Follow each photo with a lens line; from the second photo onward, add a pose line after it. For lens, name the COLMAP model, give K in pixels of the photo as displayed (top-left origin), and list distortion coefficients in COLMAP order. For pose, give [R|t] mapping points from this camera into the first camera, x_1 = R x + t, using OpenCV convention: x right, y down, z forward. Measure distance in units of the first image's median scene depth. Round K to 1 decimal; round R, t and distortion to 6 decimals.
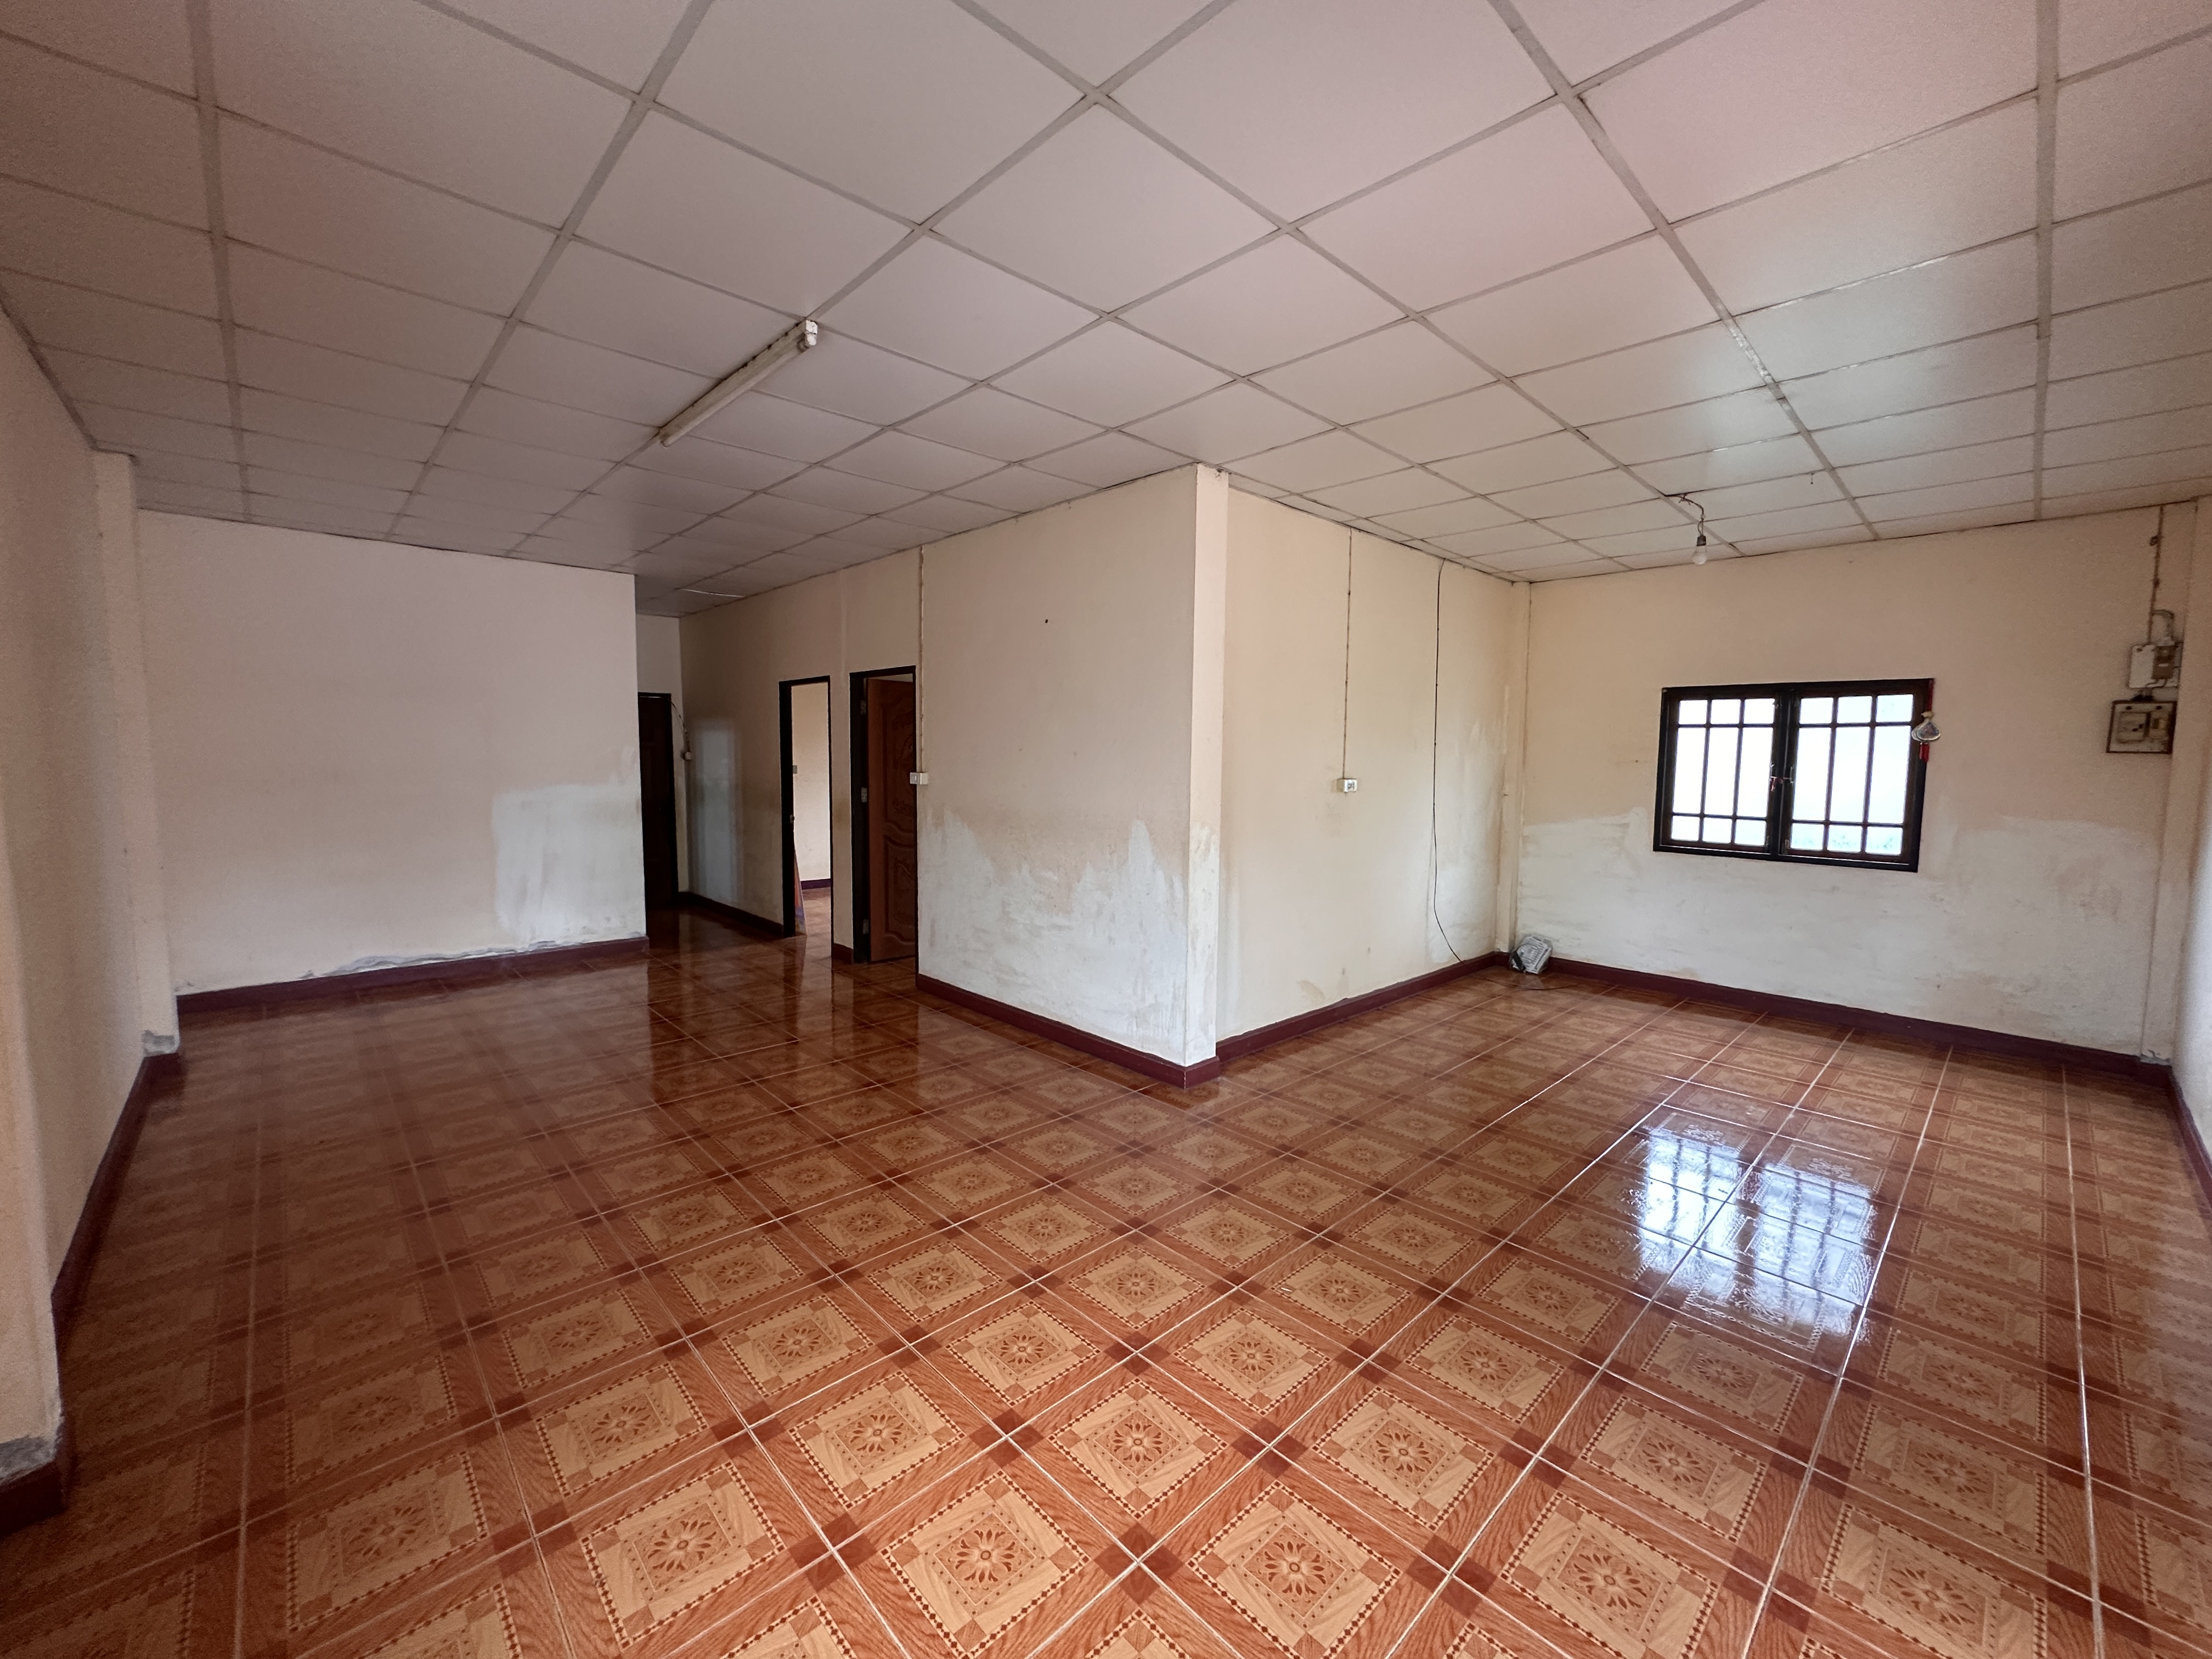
lens RADIAL K [[884.5, 0, 1104.5], [0, 884.5, 828.3], [0, 0, 1]] dist [-0.008066, 0.002140]
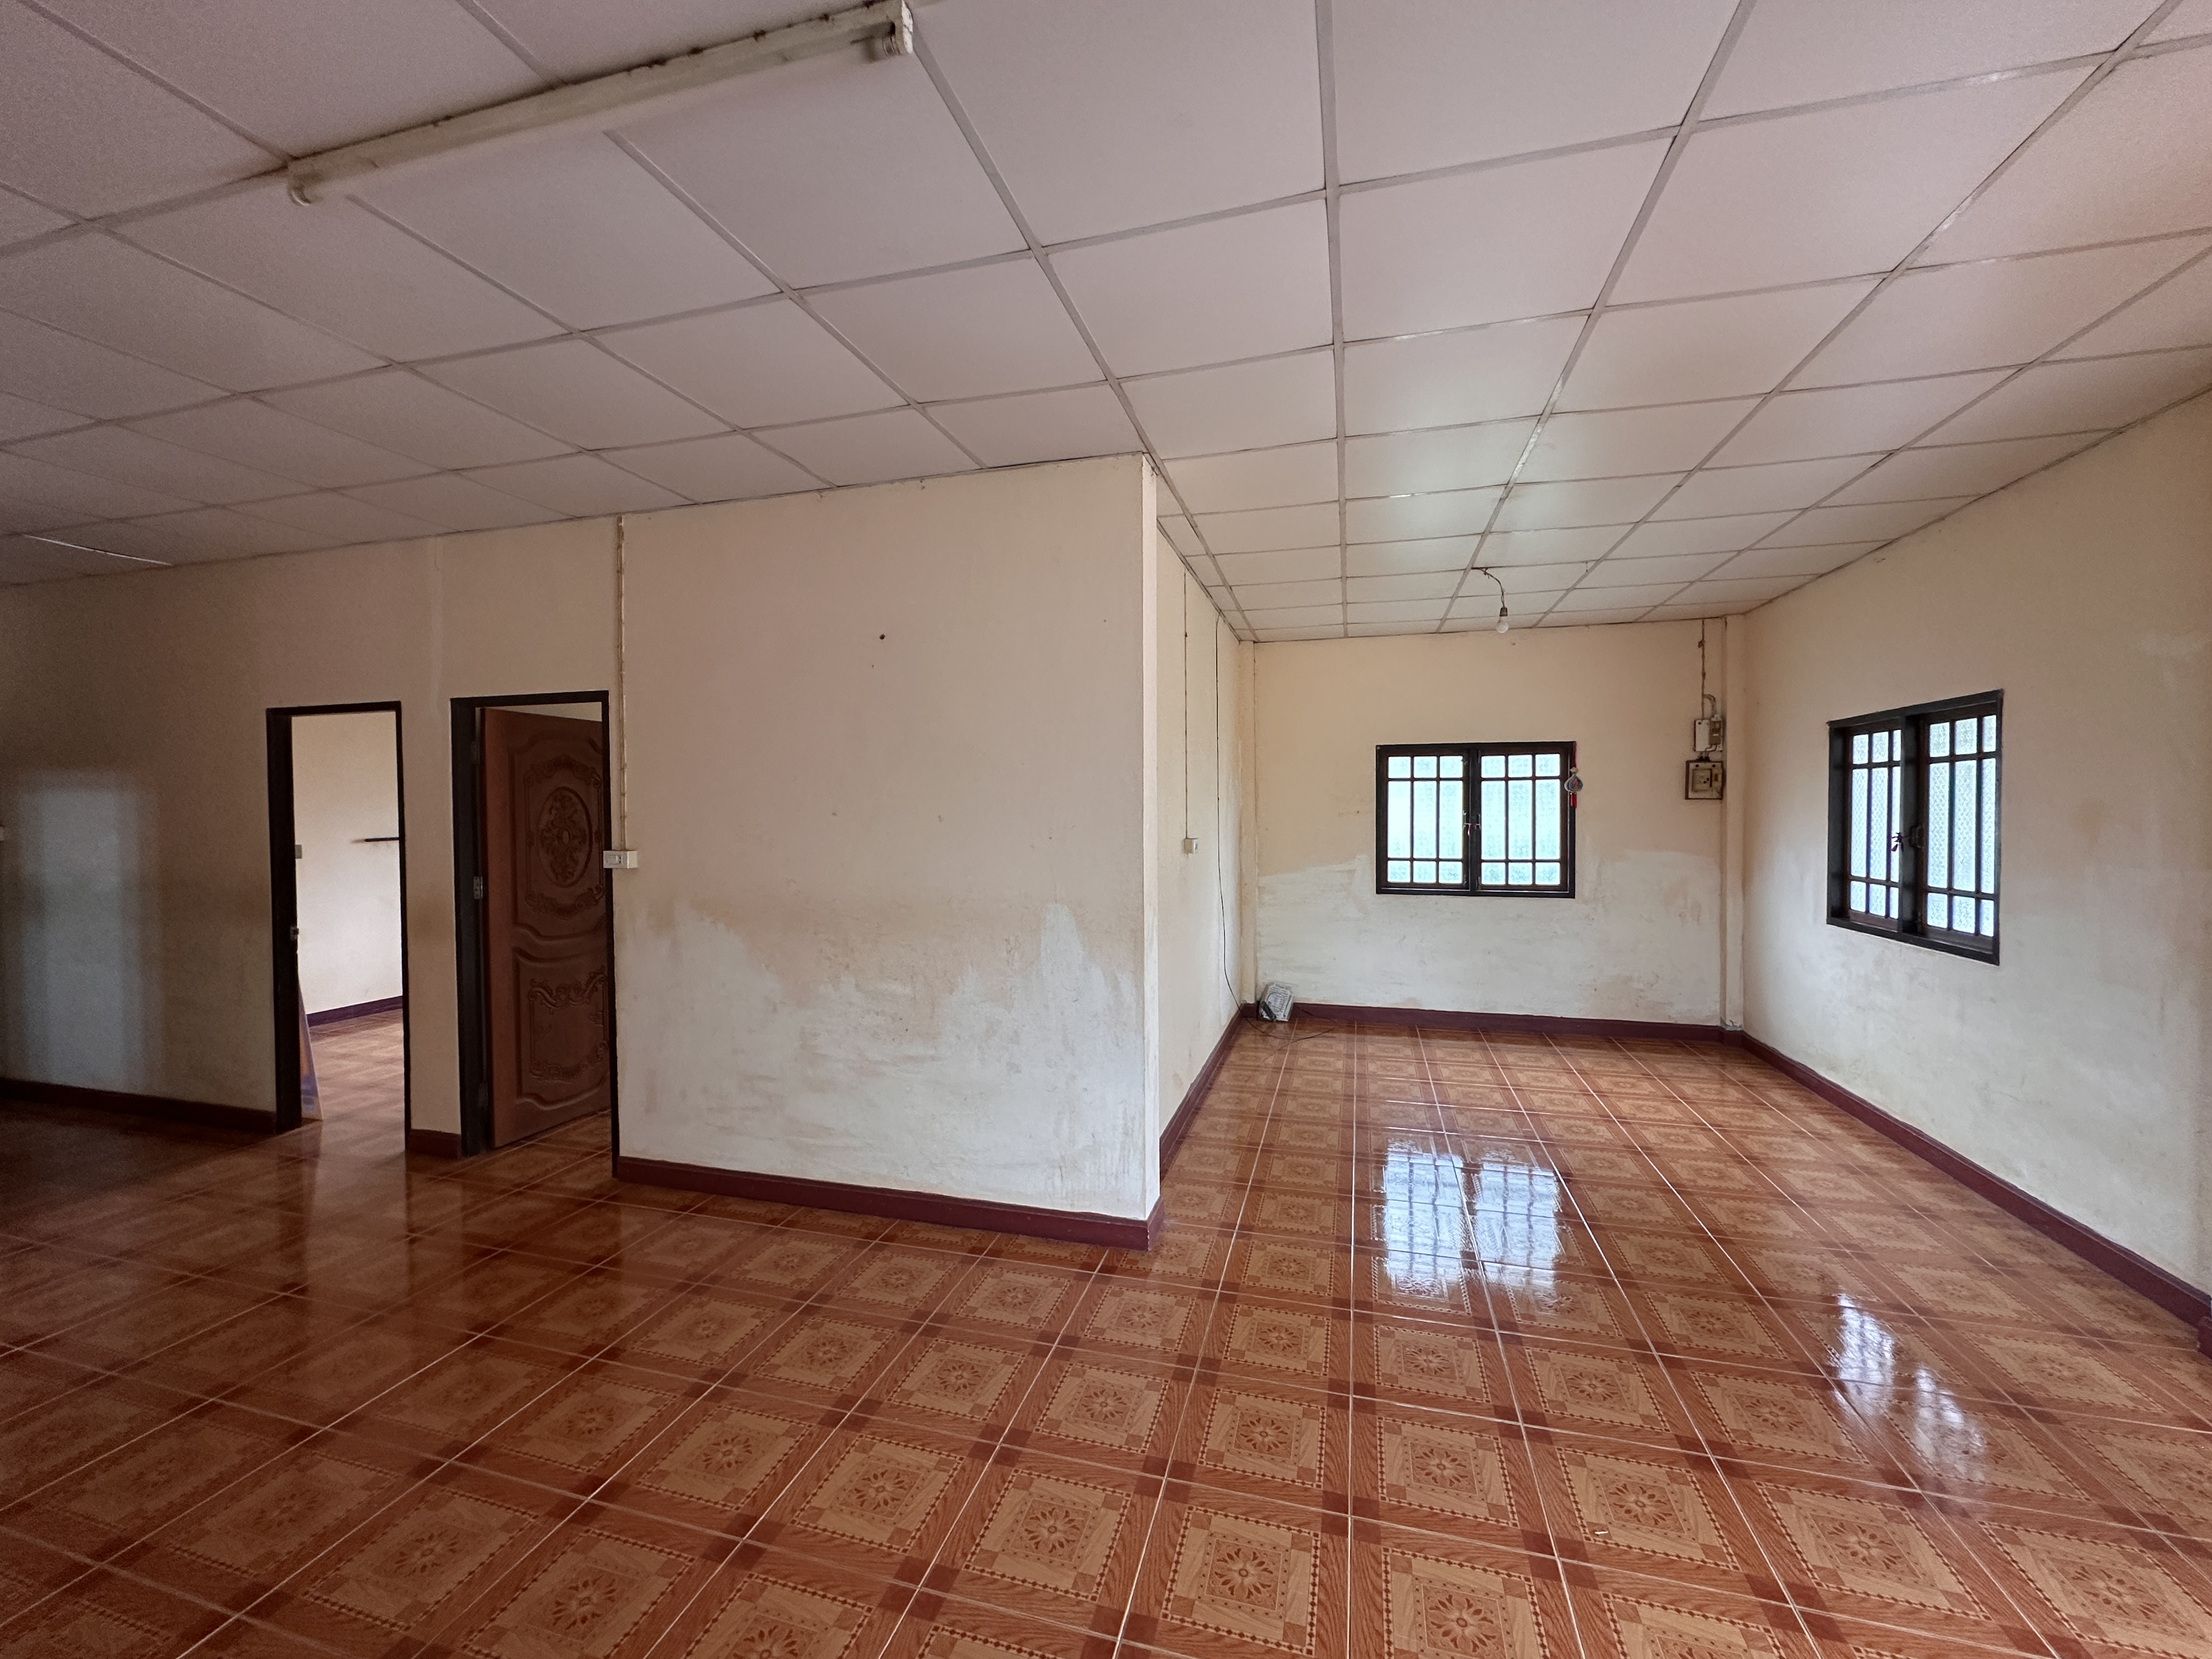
lens RADIAL K [[884.5, 0, 1102.9], [0, 884.5, 825.6], [0, 0, 1]] dist [-0.008066, 0.002140]
pose [[0.858000, -0.027090, 0.512935, -0.246746], [0.060222, 0.997026, -0.048079, -0.029070], [-0.510107, 0.072142, 0.857080, 0.255108]]
